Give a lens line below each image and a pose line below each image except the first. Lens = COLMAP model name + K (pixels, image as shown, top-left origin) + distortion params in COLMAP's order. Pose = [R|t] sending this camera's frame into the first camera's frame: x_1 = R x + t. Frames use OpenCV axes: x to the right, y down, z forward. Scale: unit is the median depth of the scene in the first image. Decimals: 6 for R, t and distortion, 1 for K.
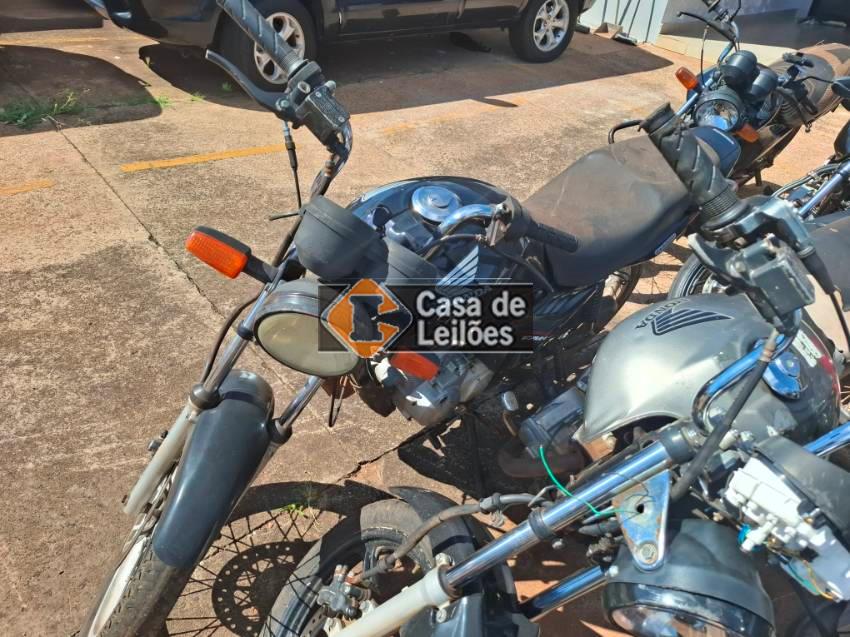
lens RADIAL K [[574.2, 0, 425.0], [0, 574.2, 318.5], [0, 0, 1]] dist [0.068553, -0.082853]
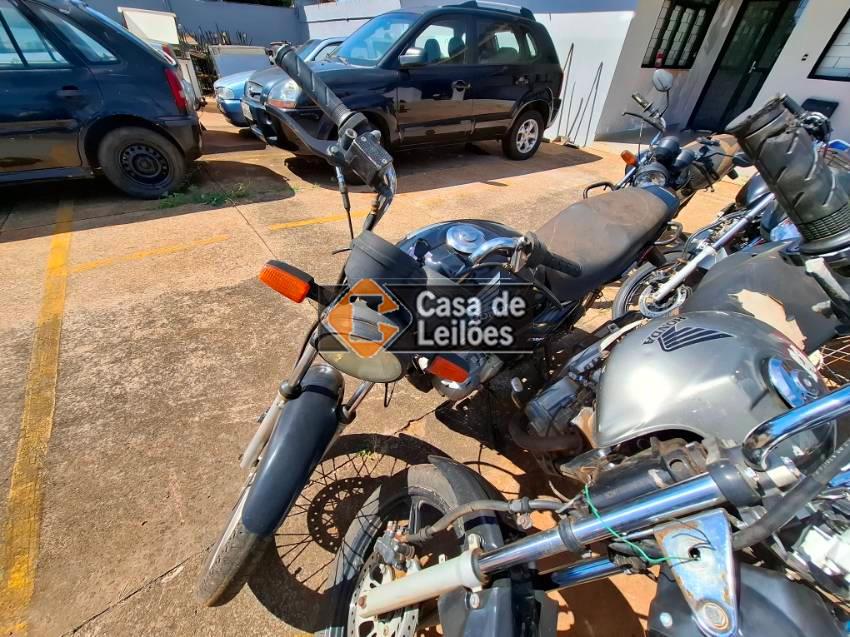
lens RADIAL K [[337.6, 0, 425.0], [0, 337.6, 318.5], [0, 0, 1]] dist [-0.010425, 0.000070]
pose [[0.997113, -0.001853, -0.075905, -0.009548], [0.002870, 0.999907, 0.013299, -0.026613], [0.075873, -0.013479, 0.997026, 0.188365]]
